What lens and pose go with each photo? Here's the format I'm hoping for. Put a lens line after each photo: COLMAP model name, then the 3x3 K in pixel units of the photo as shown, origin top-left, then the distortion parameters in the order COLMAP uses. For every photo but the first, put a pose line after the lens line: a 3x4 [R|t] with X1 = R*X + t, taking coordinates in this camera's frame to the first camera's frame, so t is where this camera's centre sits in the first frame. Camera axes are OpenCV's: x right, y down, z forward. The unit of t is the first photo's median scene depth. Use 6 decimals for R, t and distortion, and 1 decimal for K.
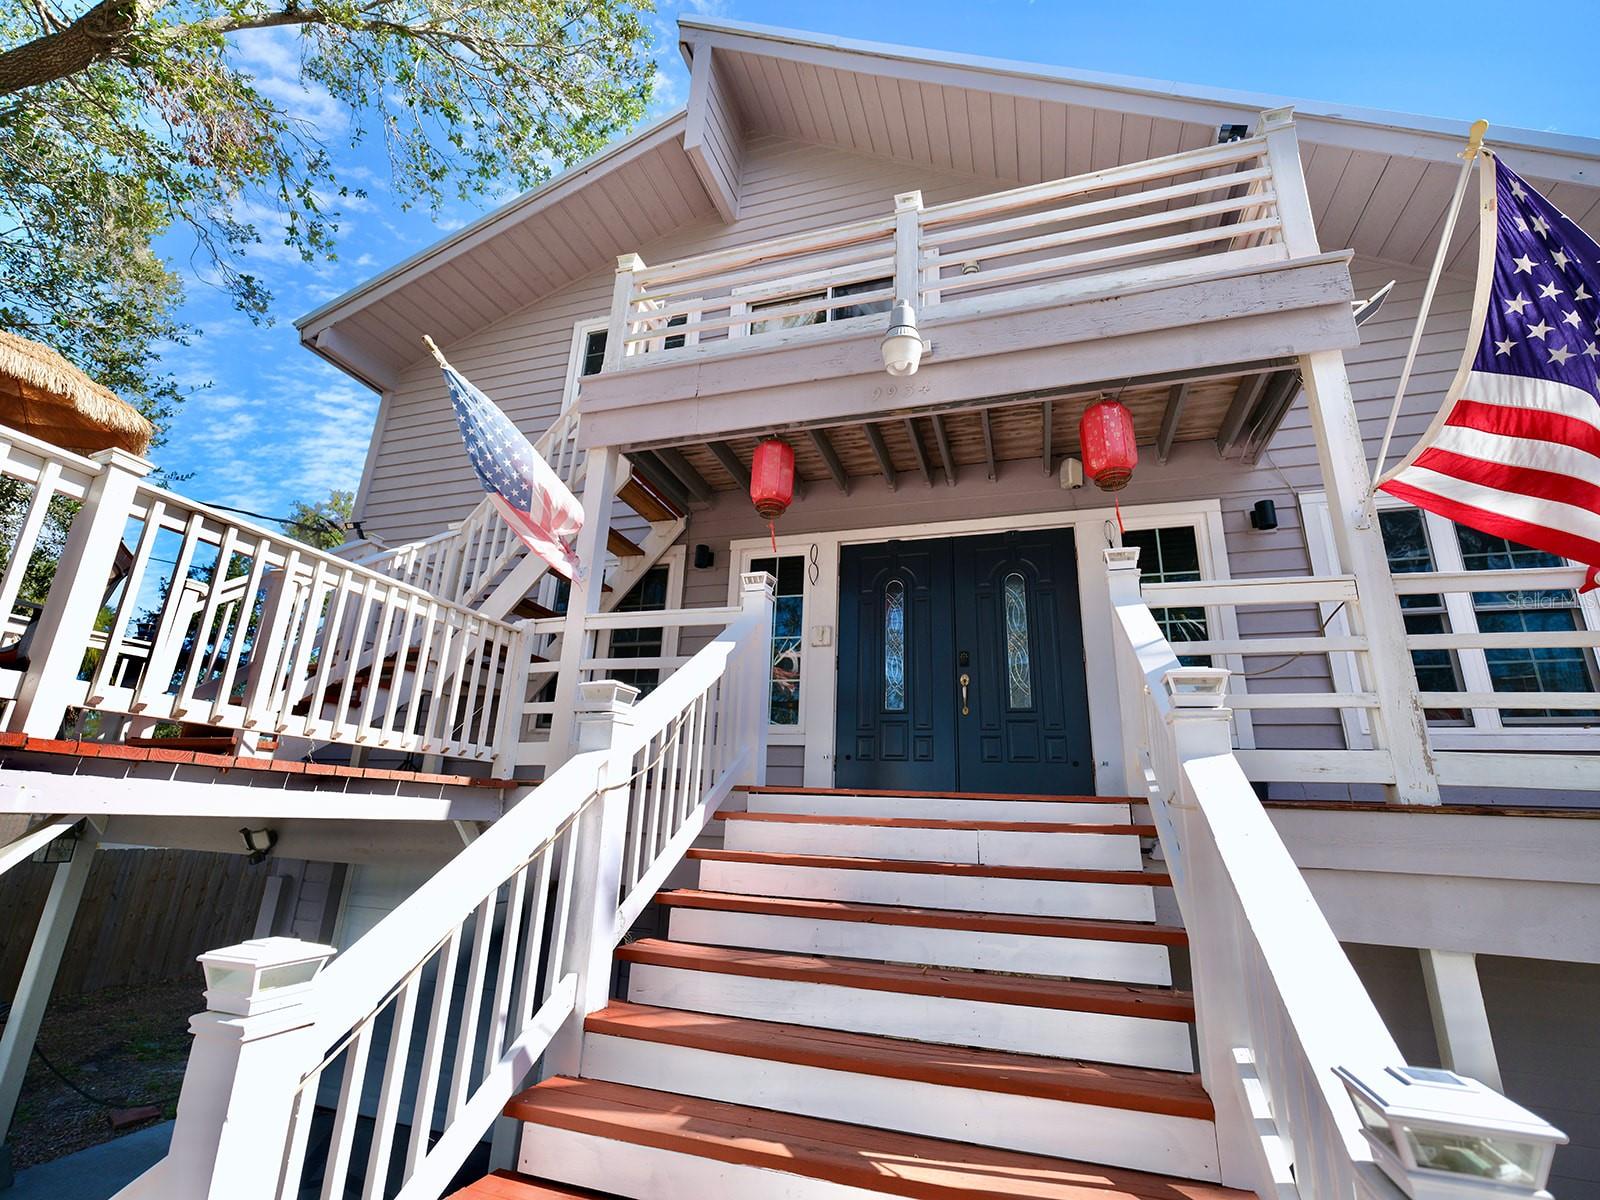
lens RADIAL K [[726.7, 0, 800.0], [0, 726.7, 600.0], [0, 0, 1]] dist [-0.002251, -0.000160]
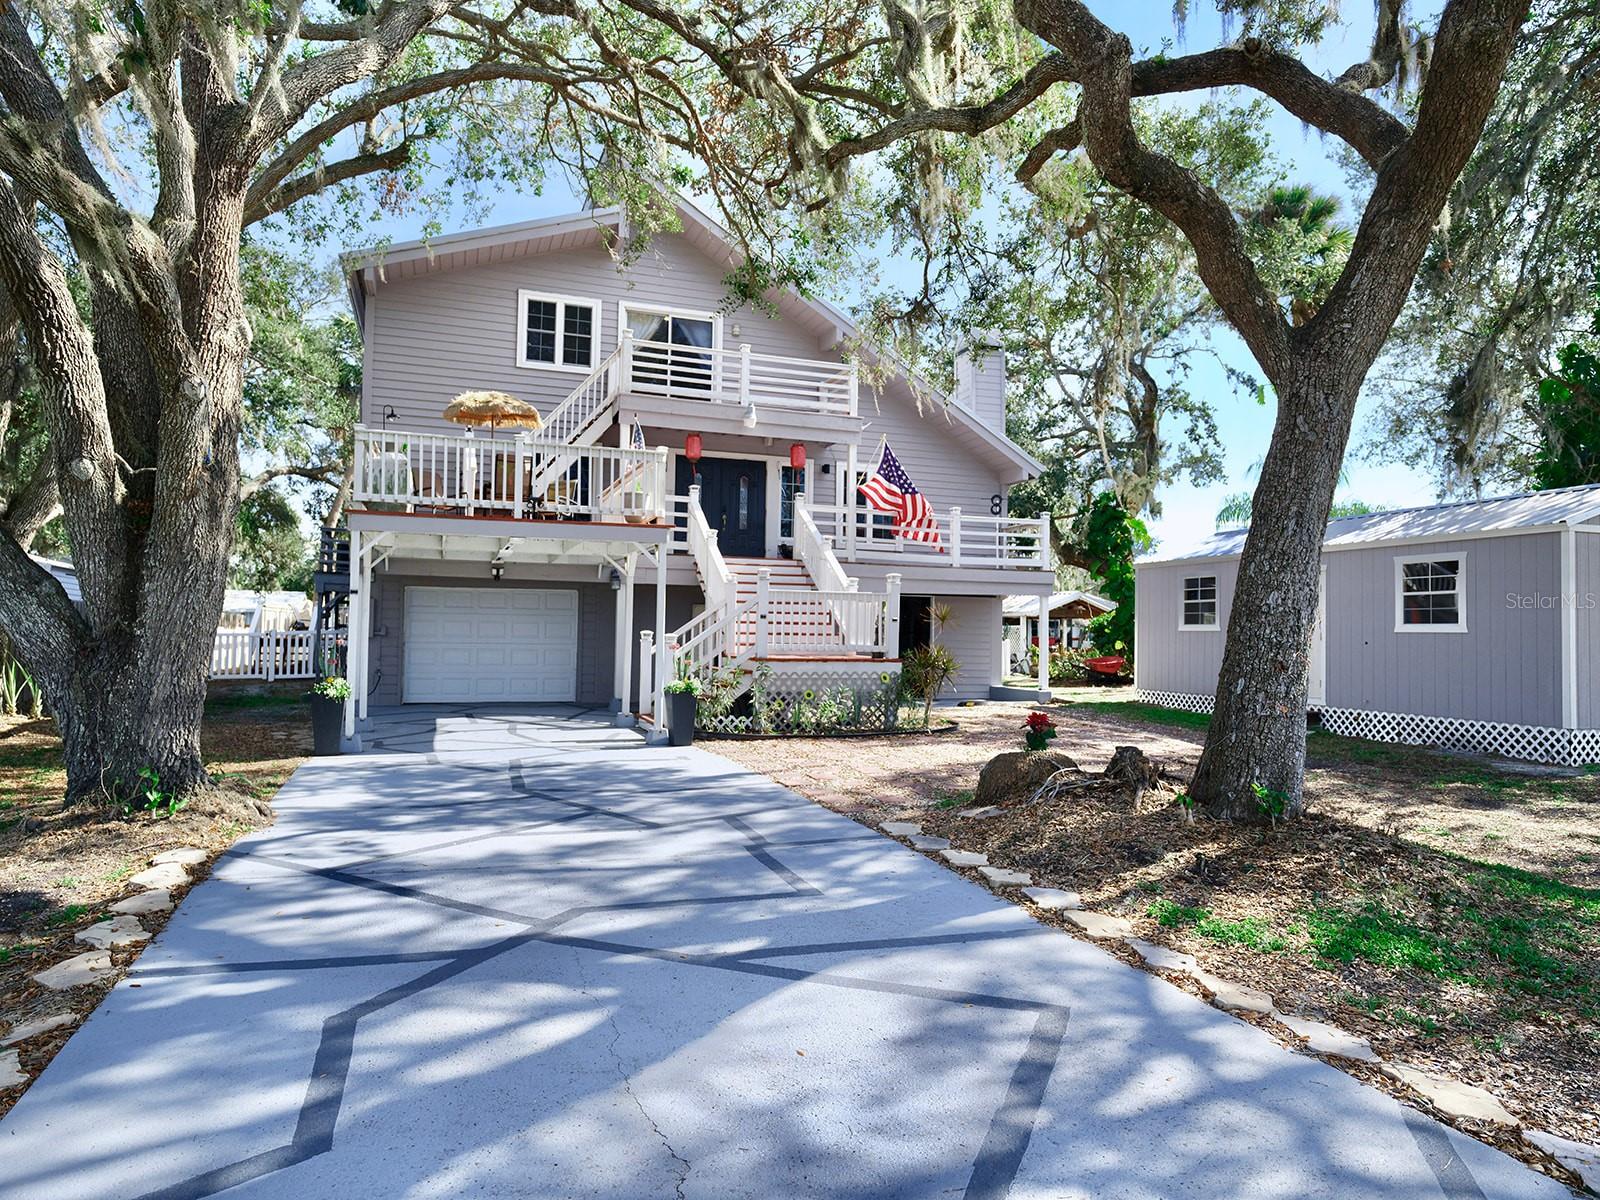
lens RADIAL K [[1010.0, 0, 800.0], [0, 1010.0, 600.0], [0, 0, 1]] dist [-0.000986, -0.001385]
pose [[0.786256, -0.005855, 0.617873, -3.008128], [-0.173163, 0.957798, 0.229430, -0.803094], [-0.593141, -0.287384, 0.752060, -3.294175]]
